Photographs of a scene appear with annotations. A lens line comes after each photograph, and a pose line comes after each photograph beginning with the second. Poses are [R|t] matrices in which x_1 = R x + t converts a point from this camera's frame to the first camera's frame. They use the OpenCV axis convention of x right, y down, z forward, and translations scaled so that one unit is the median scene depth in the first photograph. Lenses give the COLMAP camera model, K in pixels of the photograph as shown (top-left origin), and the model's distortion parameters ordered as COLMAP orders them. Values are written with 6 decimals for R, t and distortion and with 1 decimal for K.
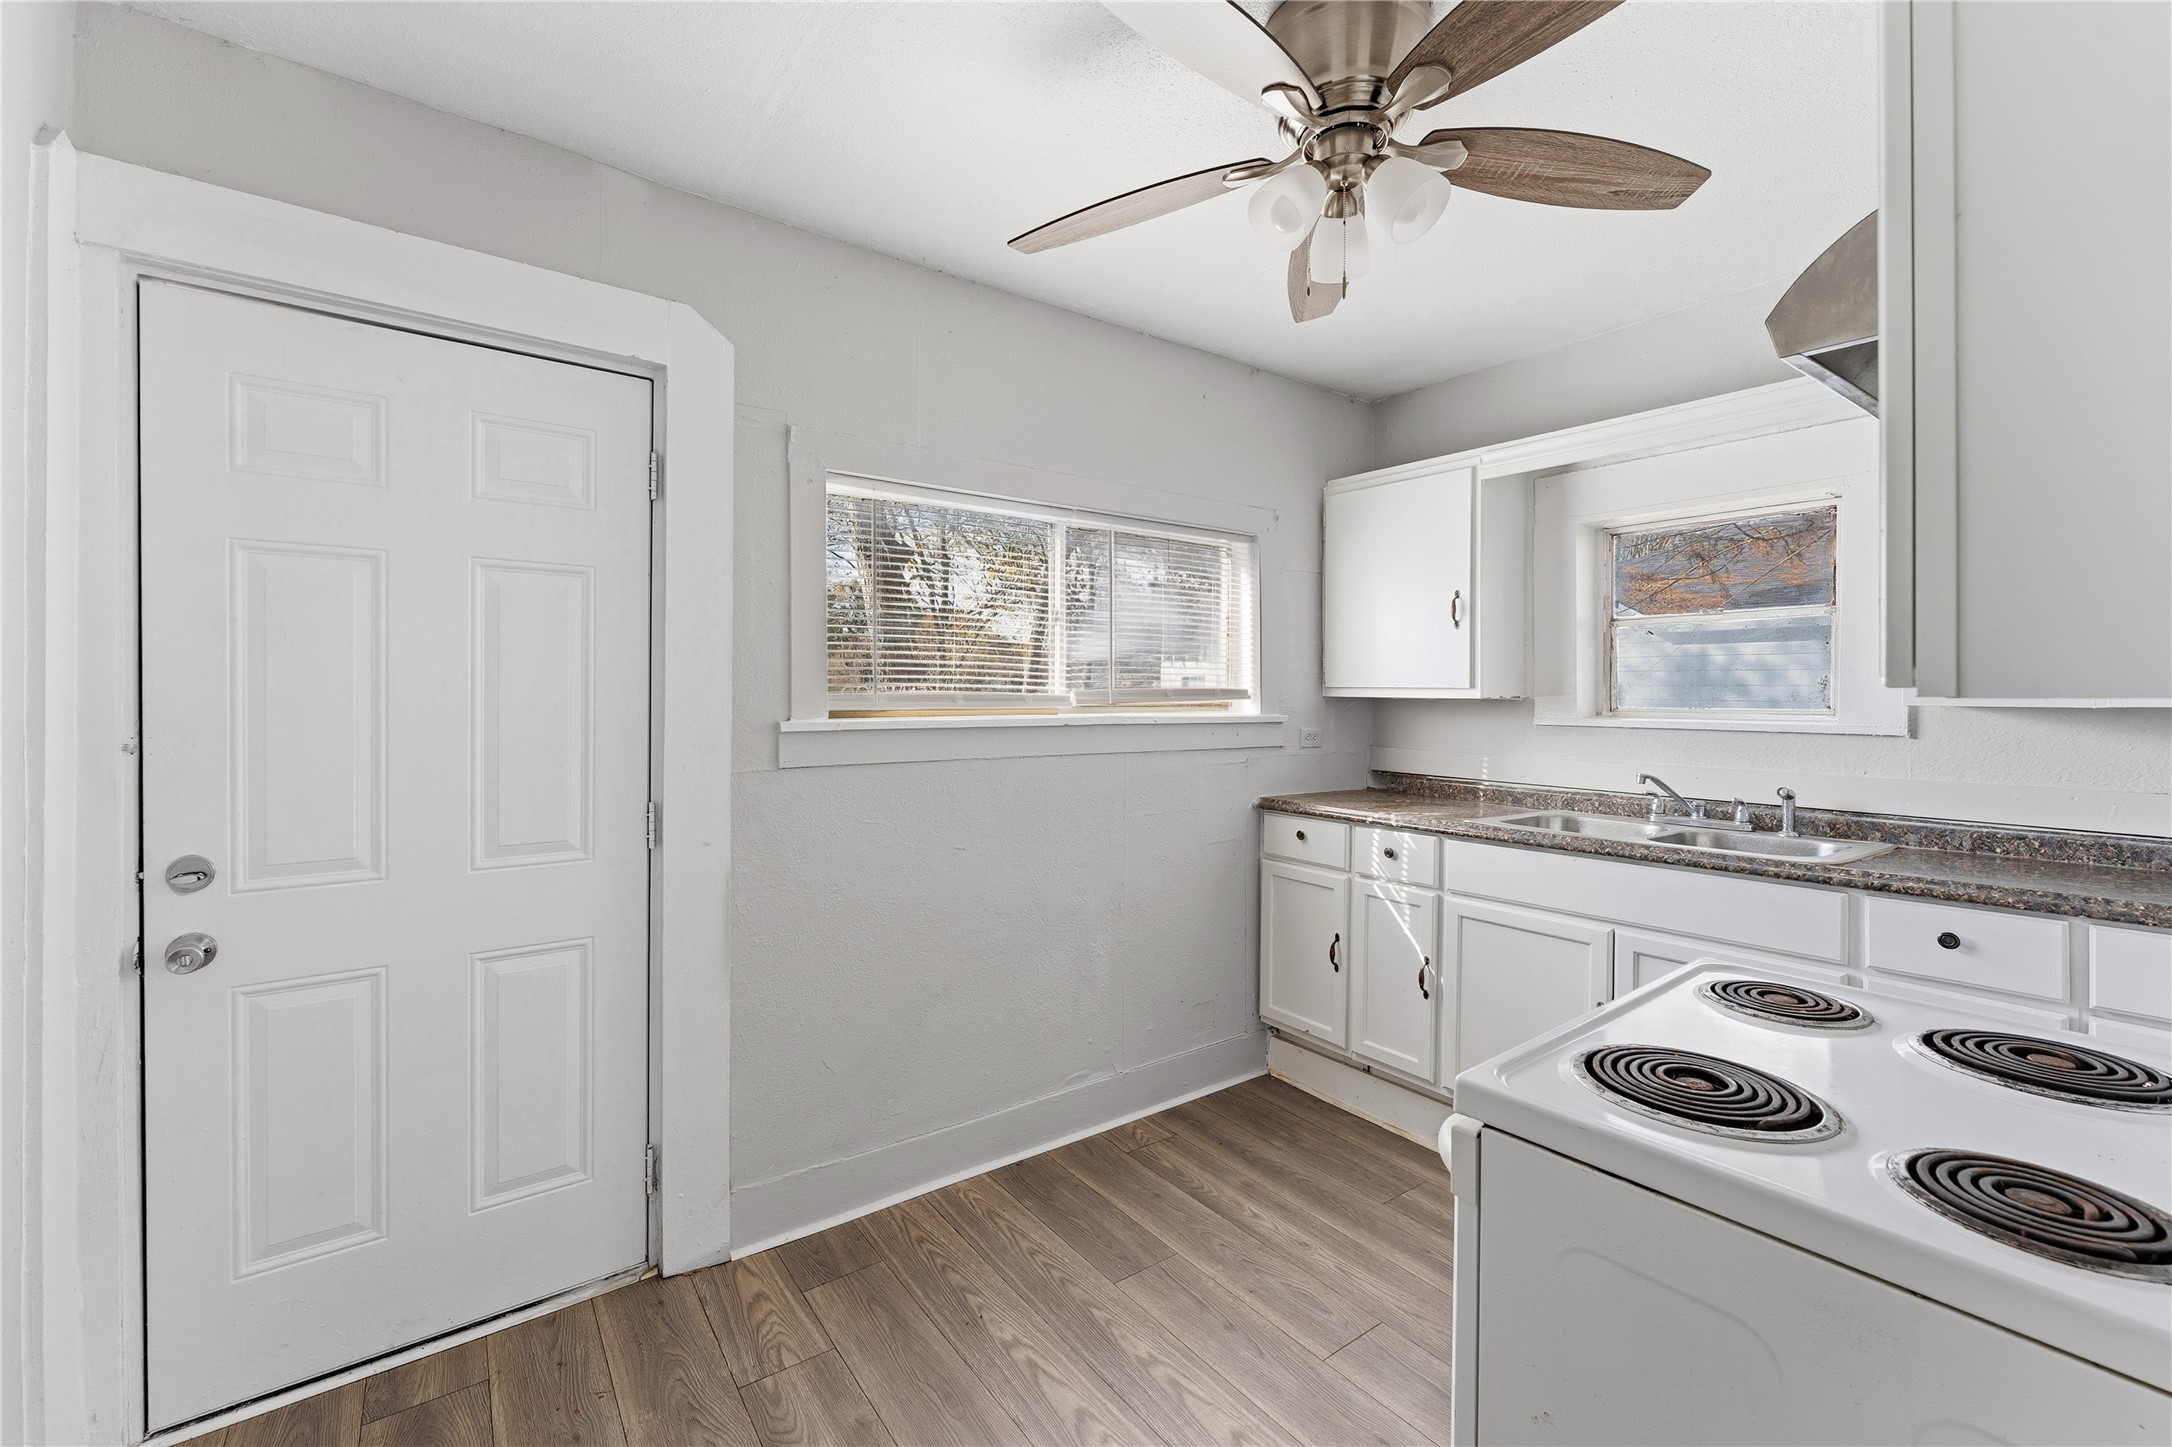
lens RADIAL K [[918.9, 0, 1106.2], [0, 918.9, 699.4], [0, 0, 1]] dist [-0.001927, -0.000314]
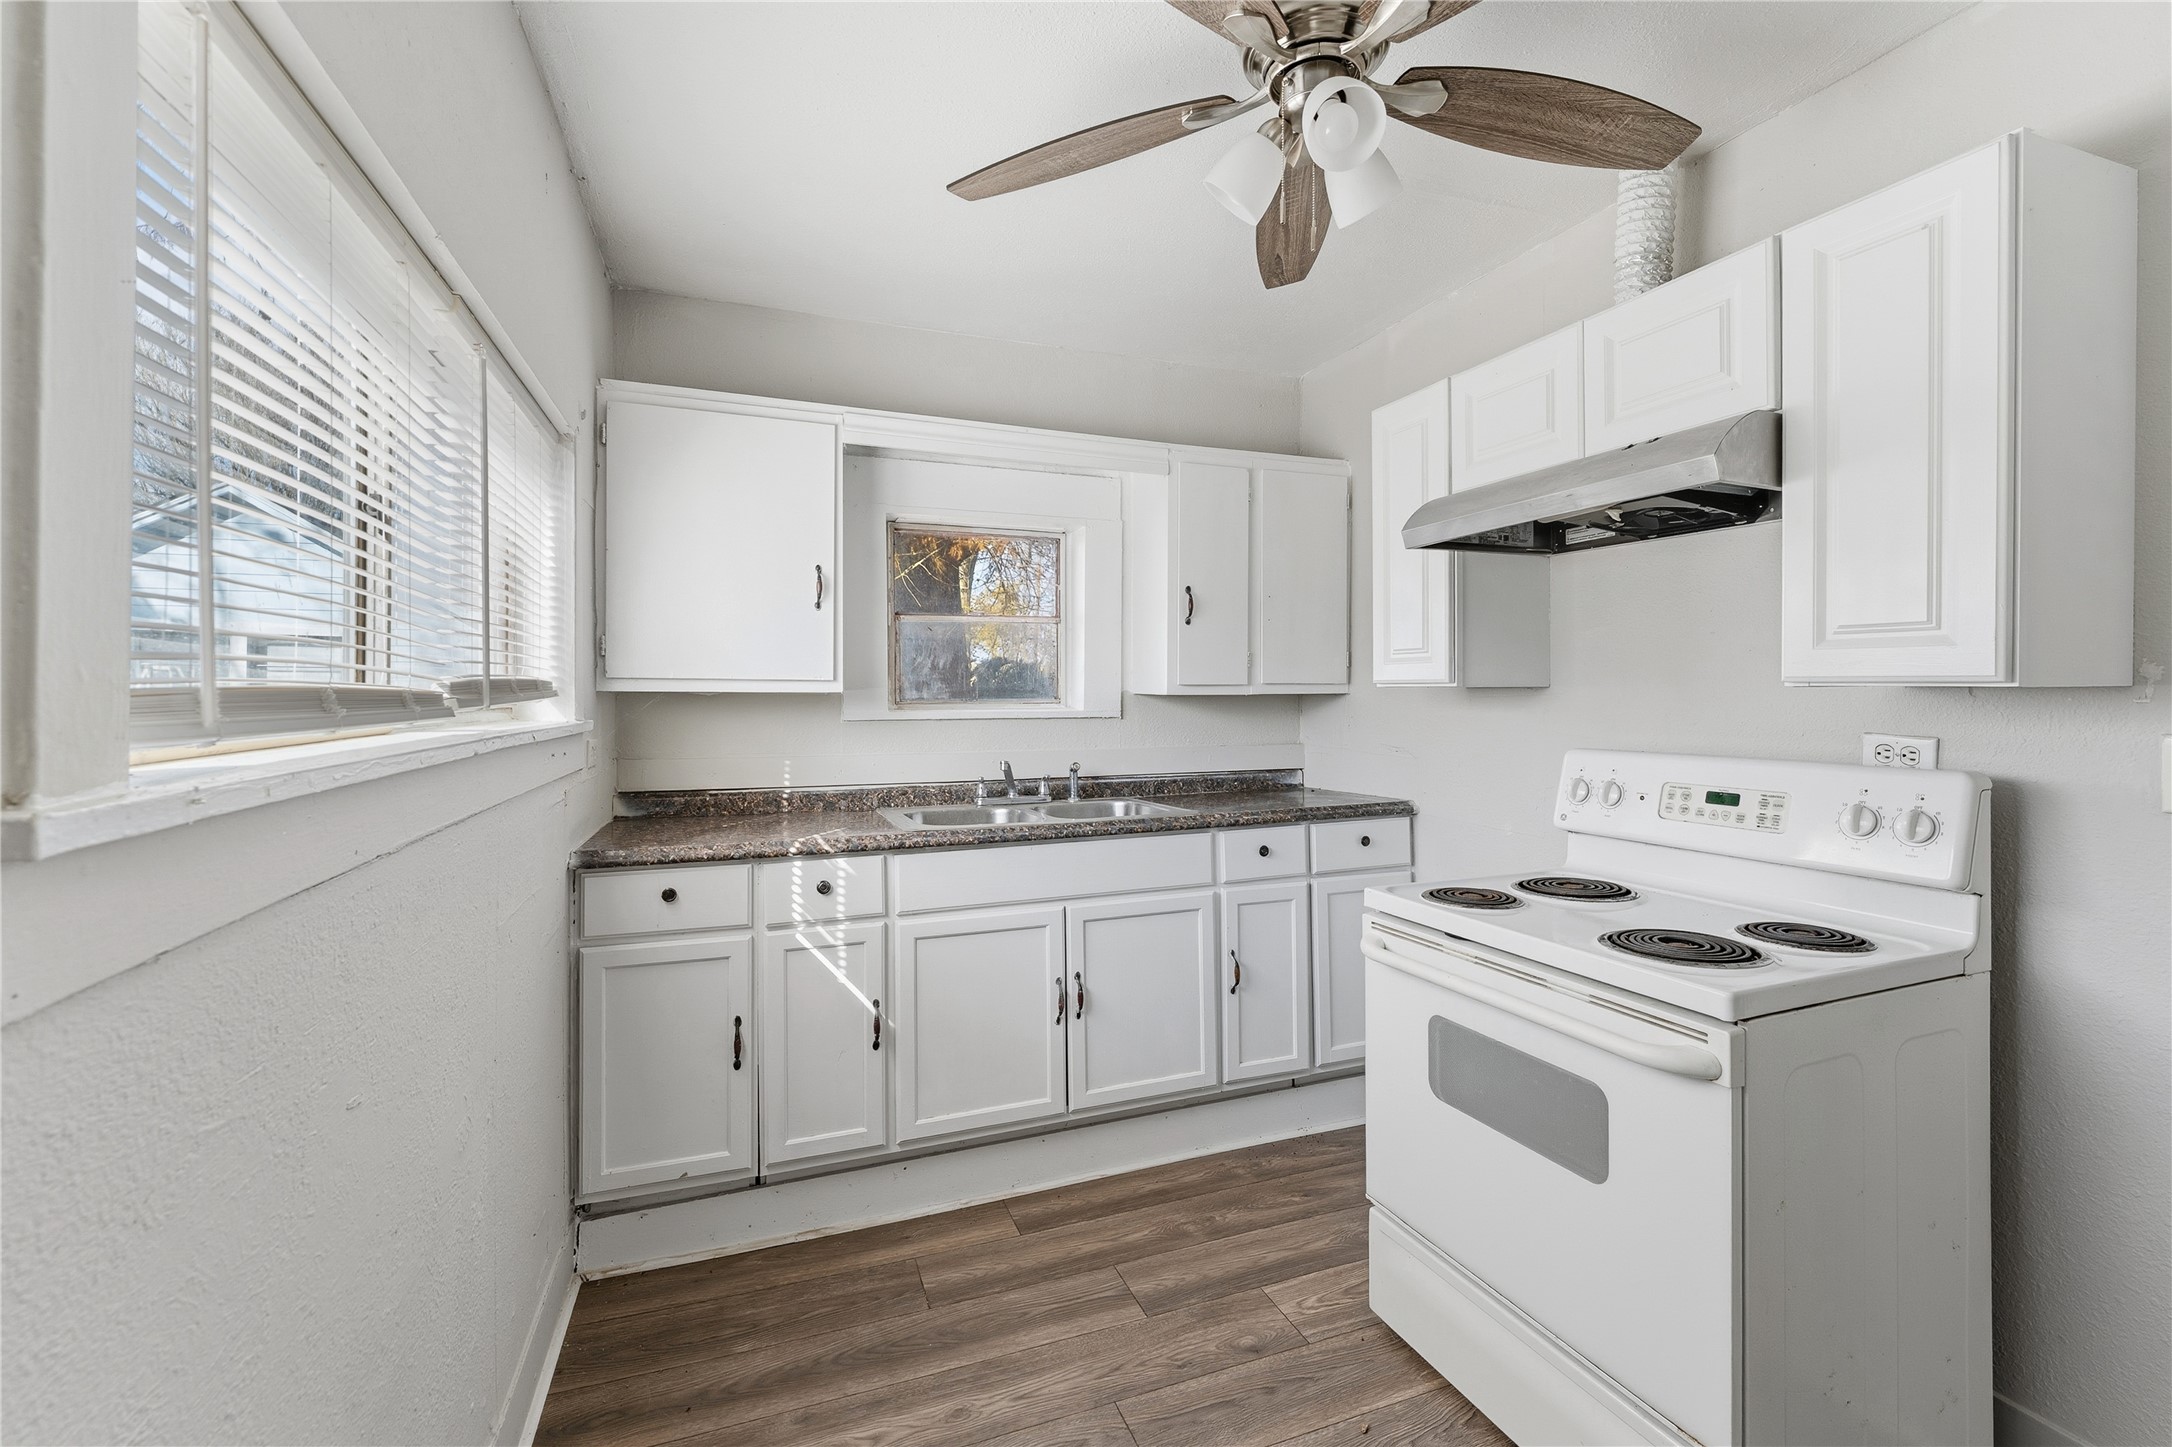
lens RADIAL K [[918.9, 0, 1105.9], [0, 918.9, 694.5], [0, 0, 1]] dist [-0.001927, -0.000314]
pose [[0.274175, -0.009296, 0.961635, -0.396263], [0.007763, 0.999942, 0.007453, -0.003911], [-0.961649, 0.005422, 0.274231, 0.560443]]
